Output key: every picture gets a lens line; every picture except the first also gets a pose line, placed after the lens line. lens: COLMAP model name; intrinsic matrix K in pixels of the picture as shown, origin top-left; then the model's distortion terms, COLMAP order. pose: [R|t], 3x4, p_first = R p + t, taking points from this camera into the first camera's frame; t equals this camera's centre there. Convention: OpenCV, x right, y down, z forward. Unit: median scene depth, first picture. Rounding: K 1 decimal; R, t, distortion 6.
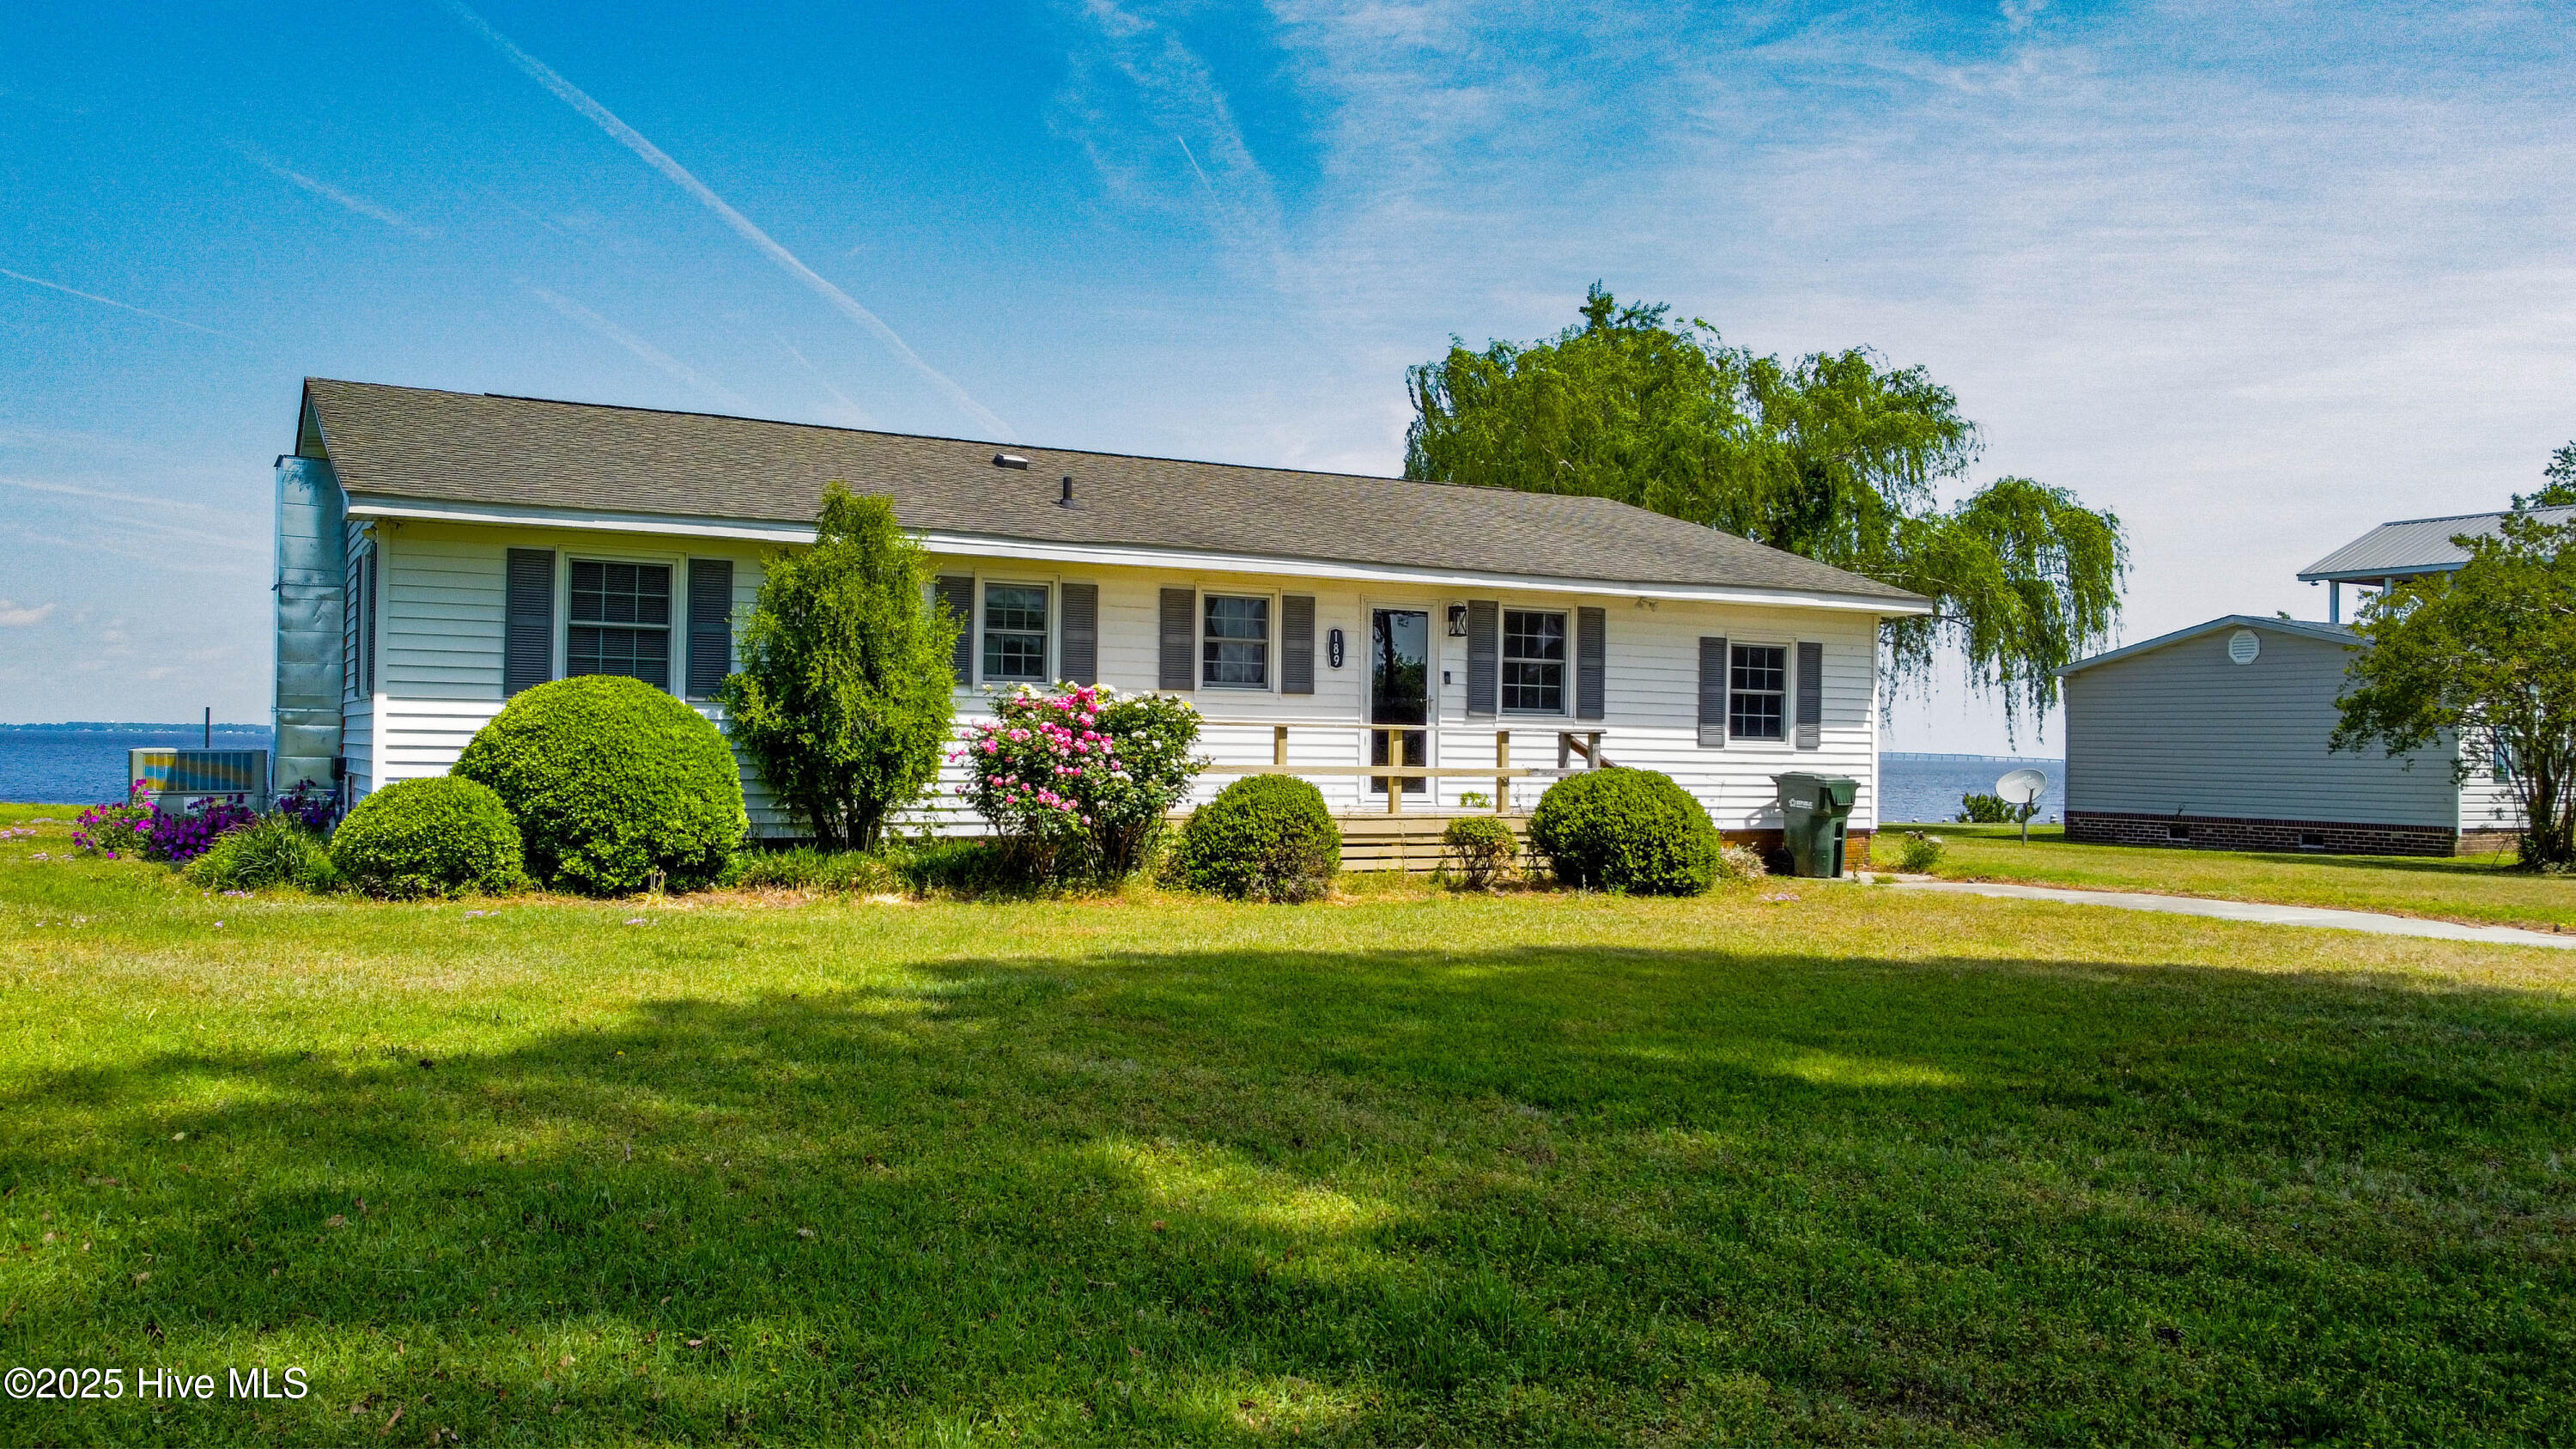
lens RADIAL K [[1977.4, 0, 1288.0], [0, 1977.4, 724.5], [0, 0, 1]] dist [0.073583, -0.000322]
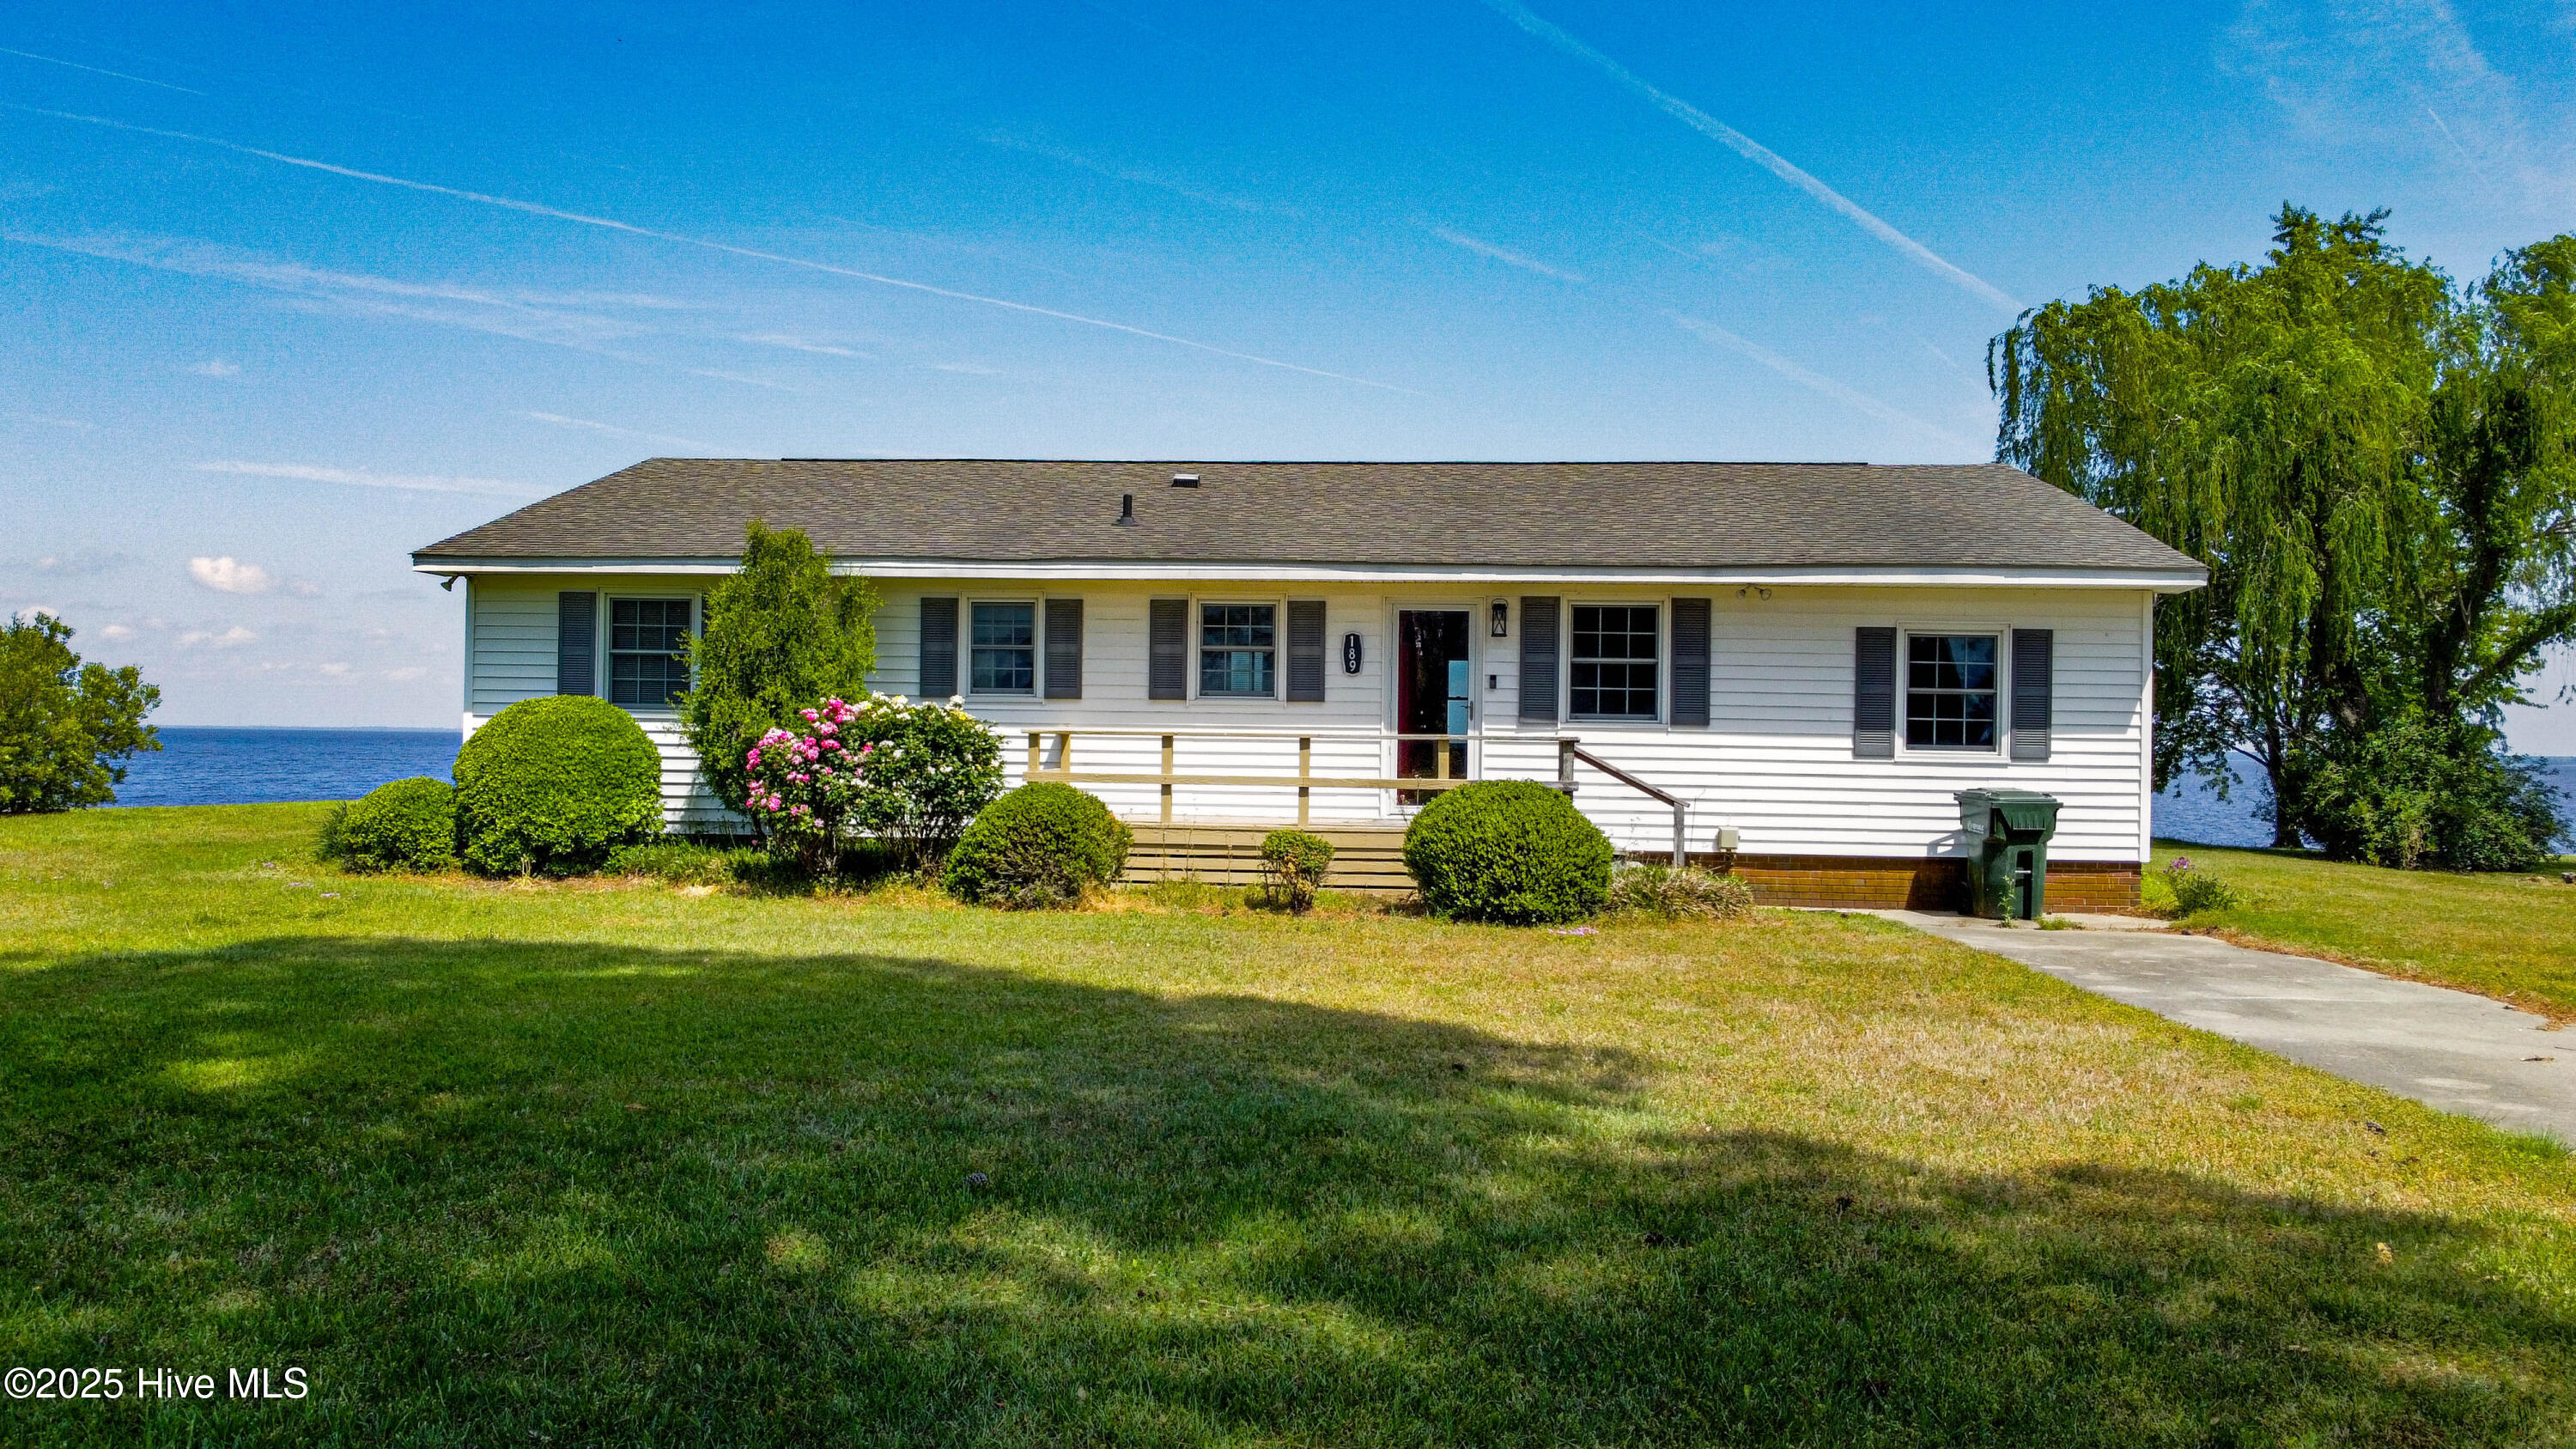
lens RADIAL K [[1916.6, 0, 1288.0], [0, 1916.6, 724.5], [0, 0, 1]] dist [0.001696, 0.000225]
pose [[0.841814, -0.010989, -0.539656, 0.494097], [0.003940, 0.999891, -0.014215, 0.008662], [0.539753, 0.009840, 0.841766, 0.206373]]
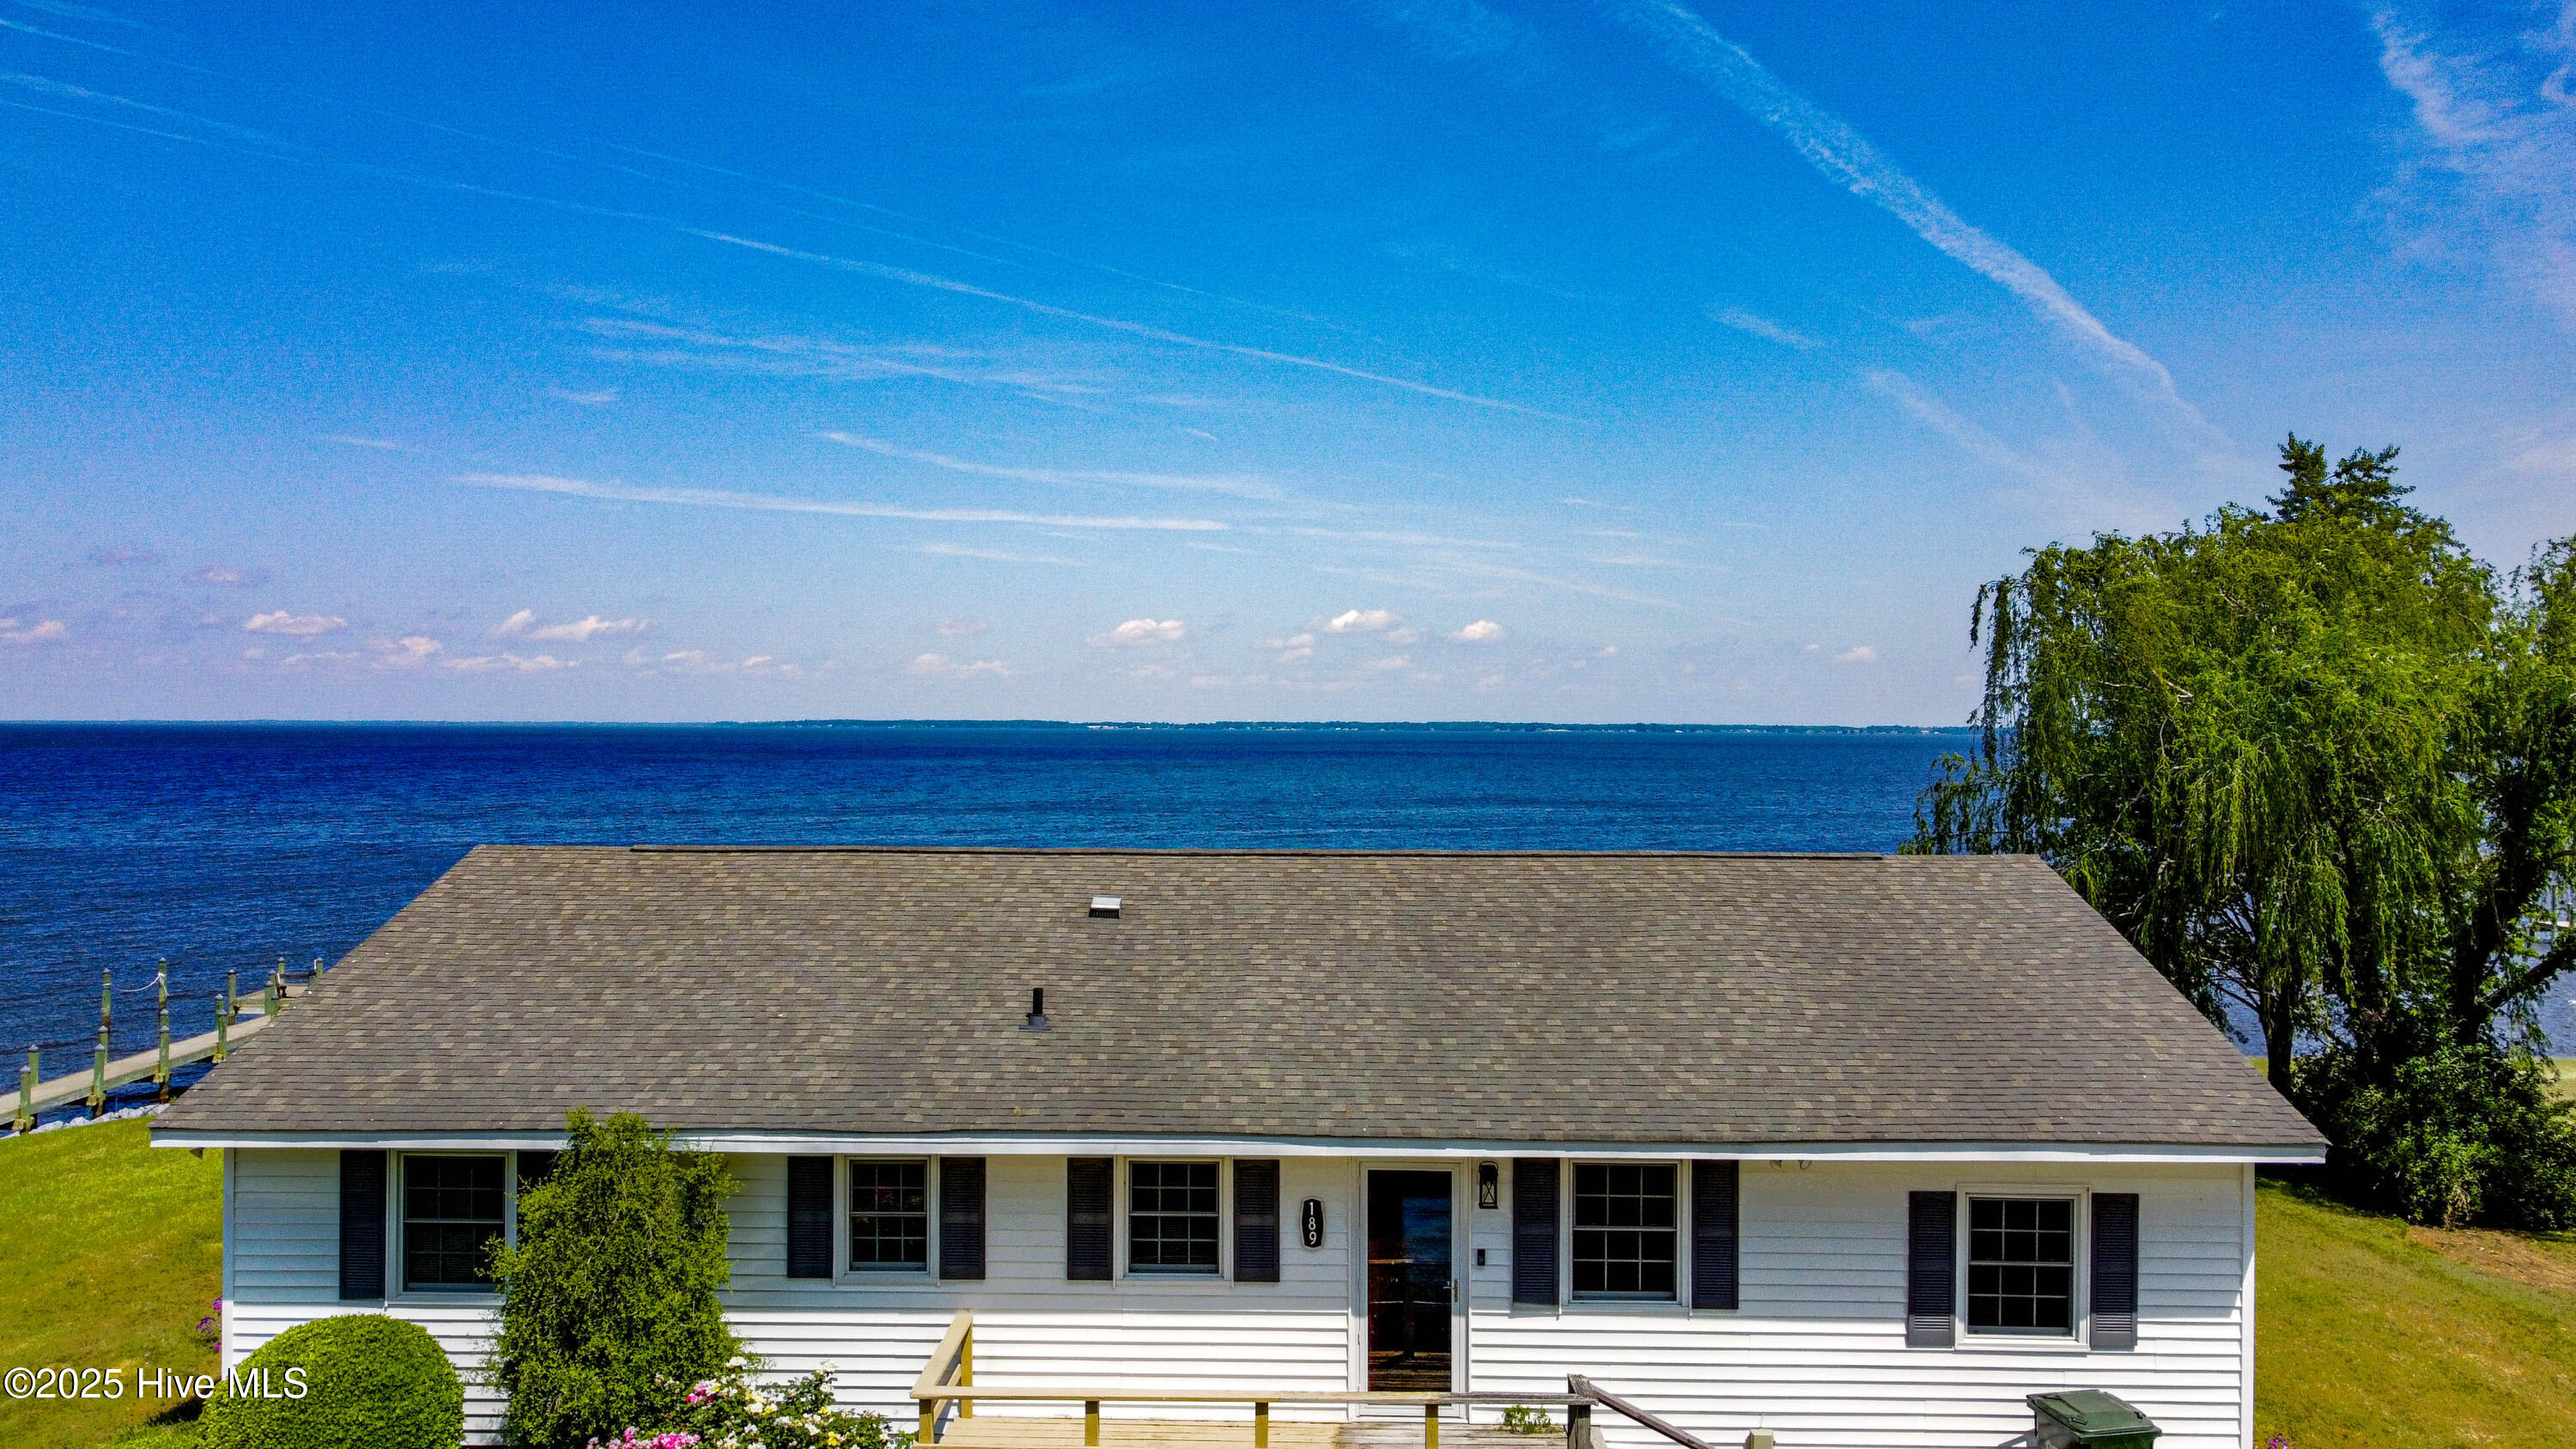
lens RADIAL K [[1927.7, 0, 1298.9], [0, 1927.7, 718.6], [0, 0, 1]] dist [-0.001867, -0.002316]
pose [[0.867870, -0.012203, -0.496642, 0.404280], [0.010212, 0.999925, -0.006724, -0.234773], [0.496687, 0.000764, 0.867930, 0.325858]]
